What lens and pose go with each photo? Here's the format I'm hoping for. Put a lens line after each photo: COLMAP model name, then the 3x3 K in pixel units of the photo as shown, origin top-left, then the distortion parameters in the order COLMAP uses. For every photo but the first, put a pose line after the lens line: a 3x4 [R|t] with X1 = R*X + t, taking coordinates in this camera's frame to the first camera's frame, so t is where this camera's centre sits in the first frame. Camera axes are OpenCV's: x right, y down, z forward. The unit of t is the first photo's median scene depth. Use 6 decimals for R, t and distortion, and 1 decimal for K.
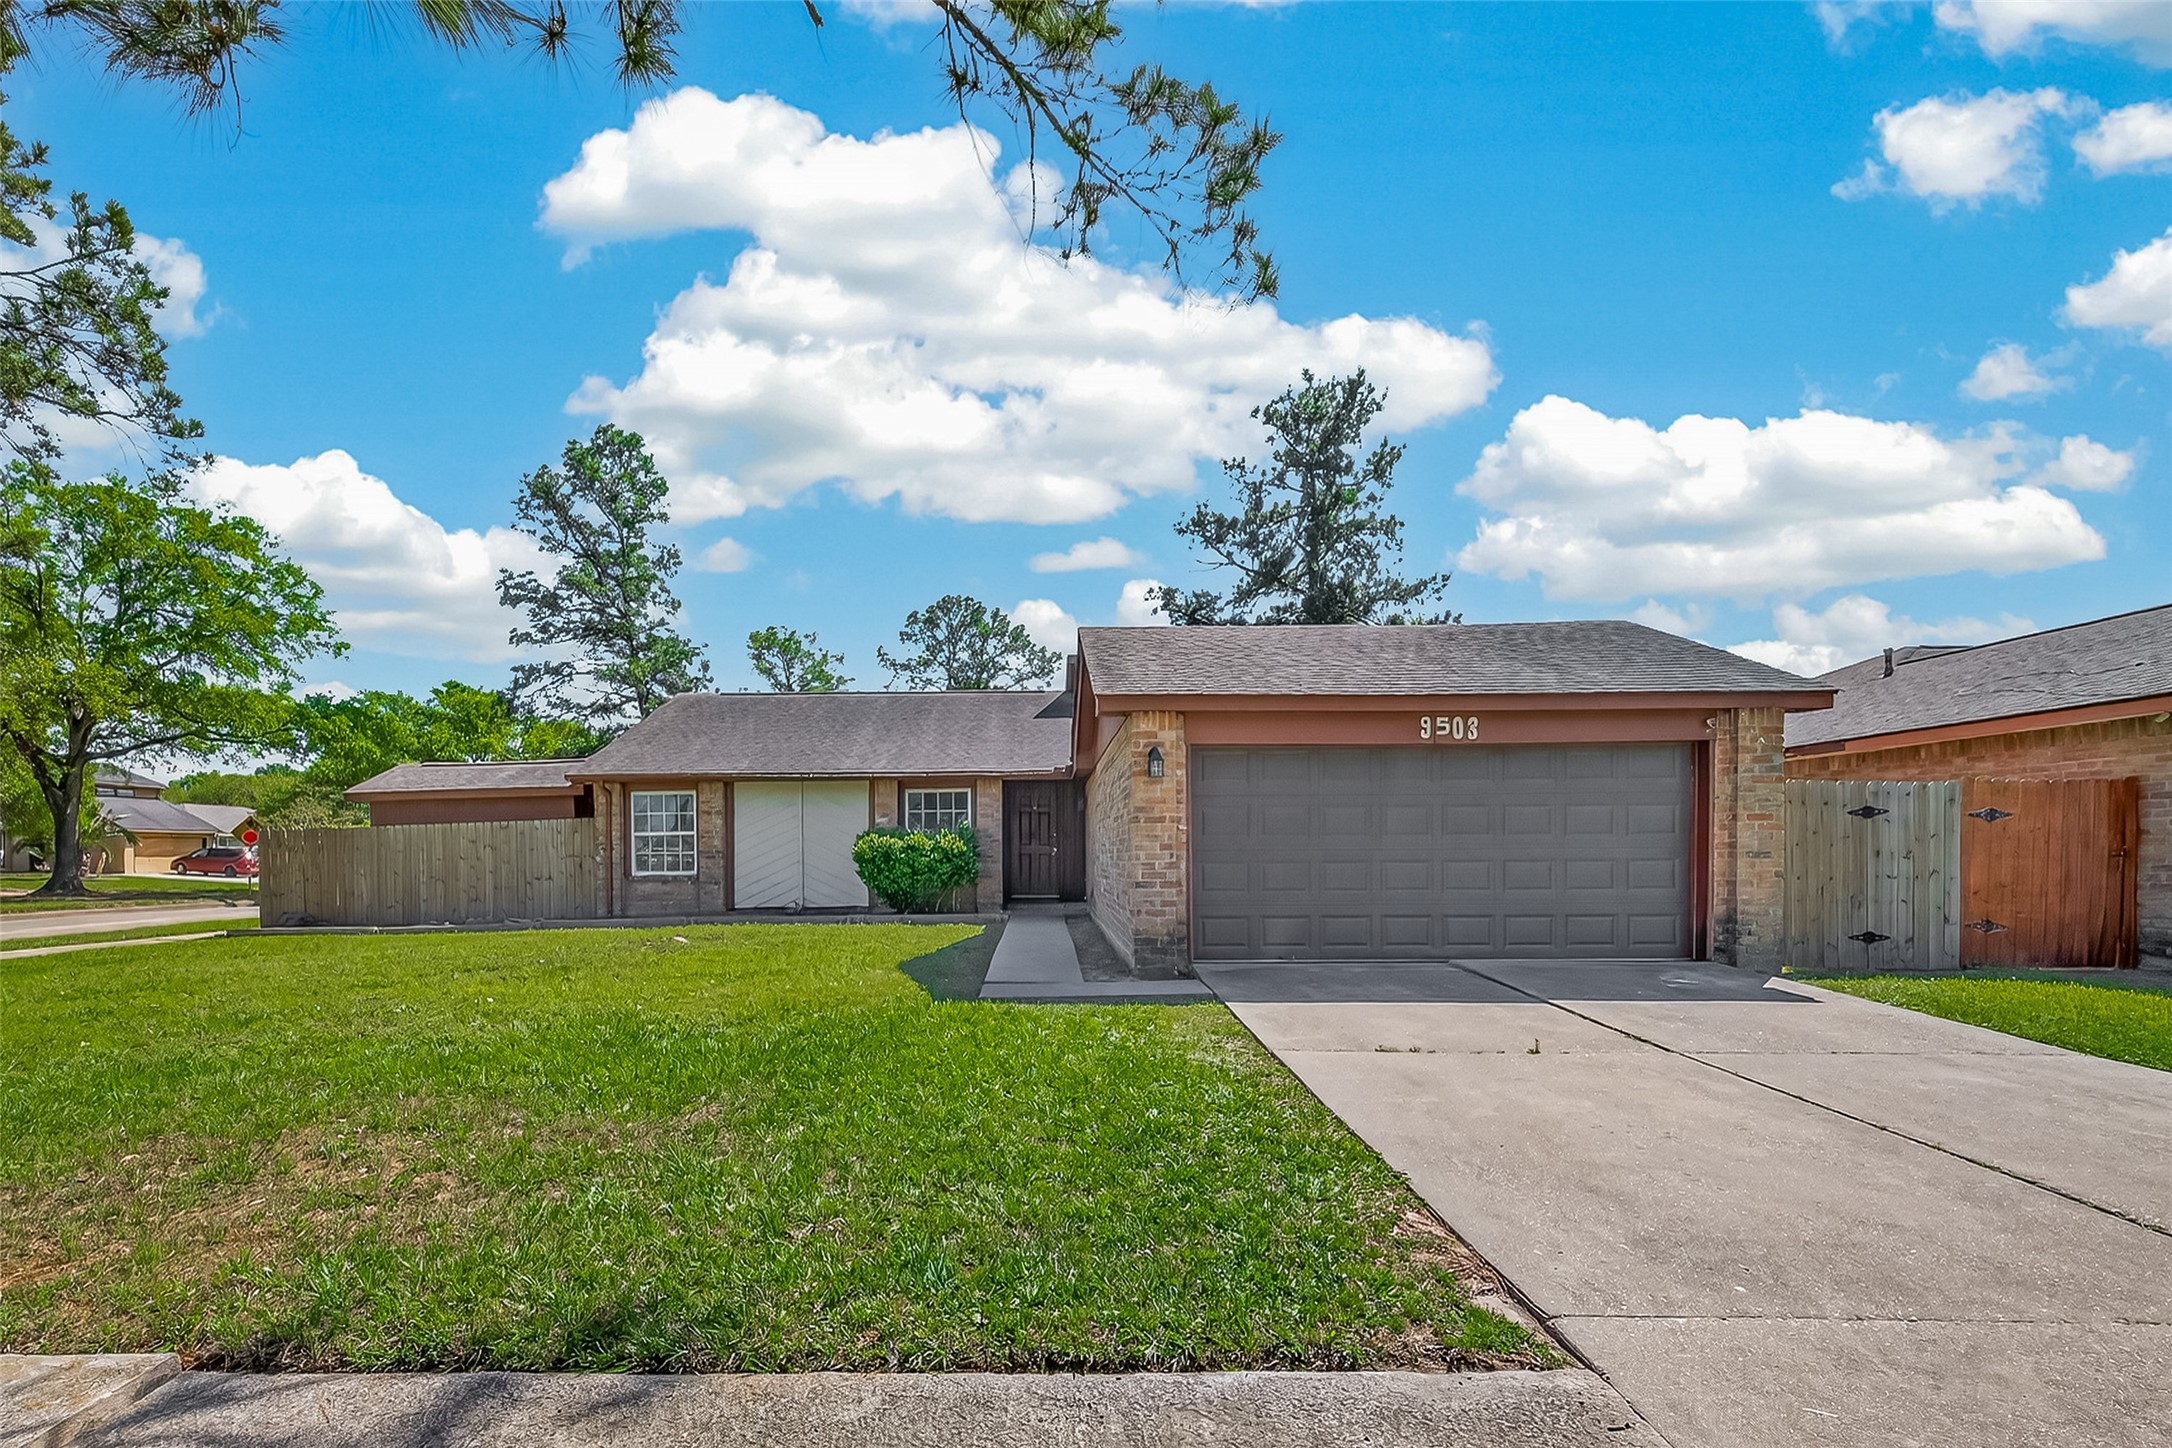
lens RADIAL K [[886.0, 0, 1091.8], [0, 886.0, 725.4], [0, 0, 1]] dist [0.011083, -0.000158]
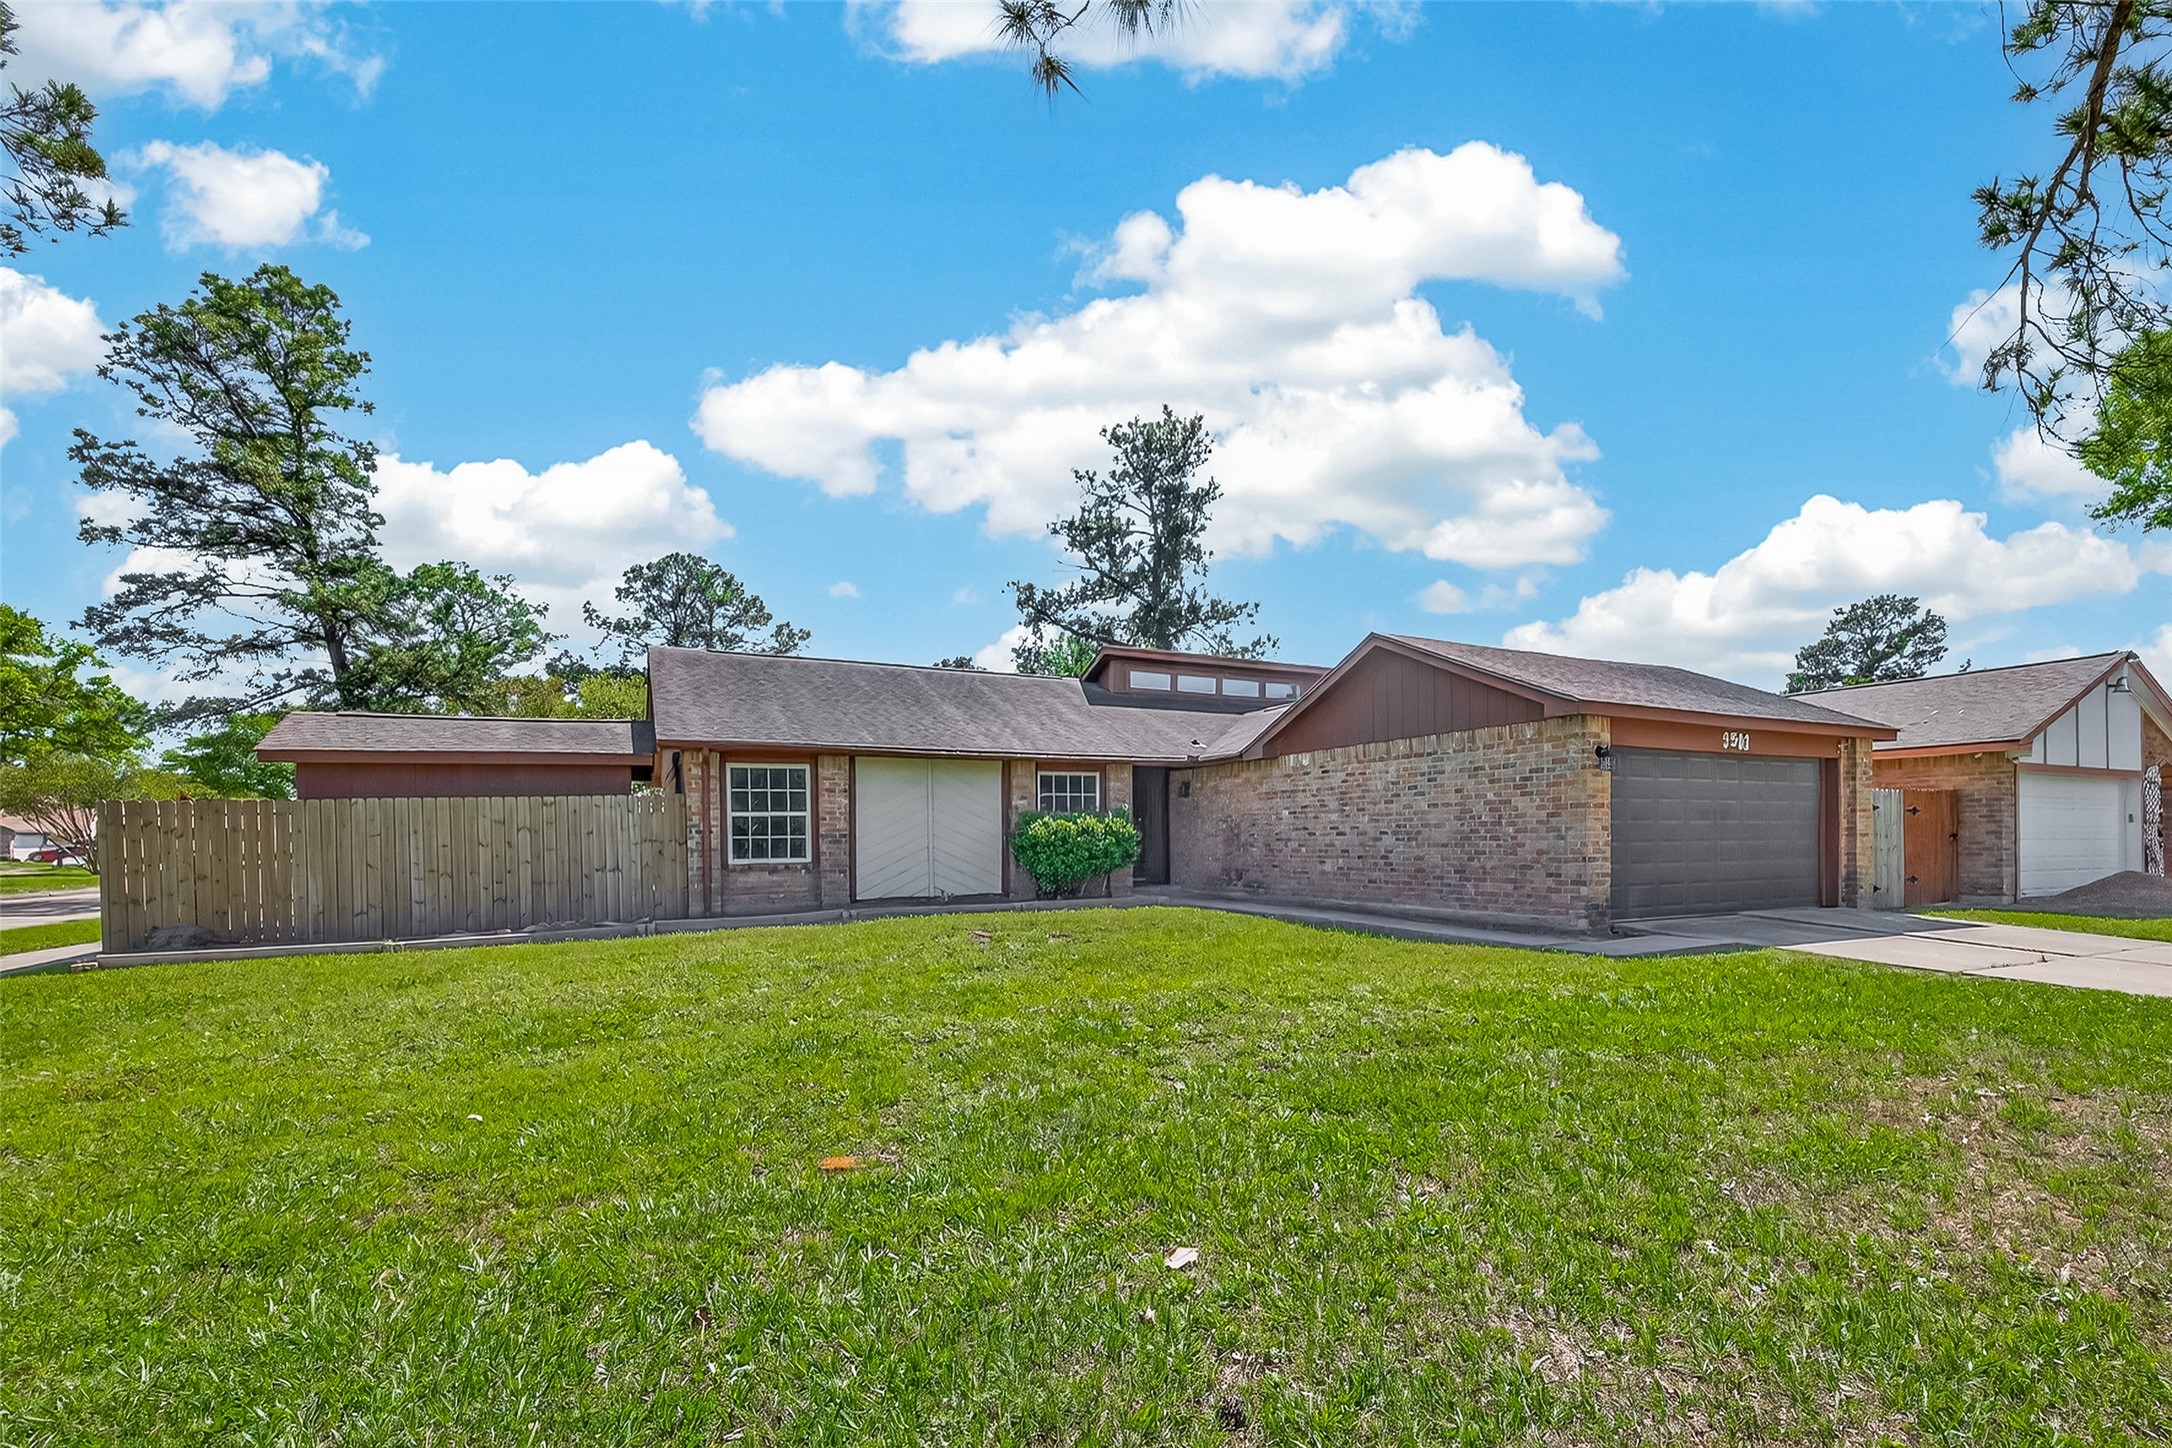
lens RADIAL K [[858.5, 0, 1091.3], [0, 858.5, 715.5], [0, 0, 1]] dist [0.002262, -0.000129]
pose [[0.898683, 0.060871, 0.434354, -0.568393], [-0.059402, 0.998090, -0.016971, 0.023763], [-0.434557, -0.010550, 0.900582, 0.133457]]
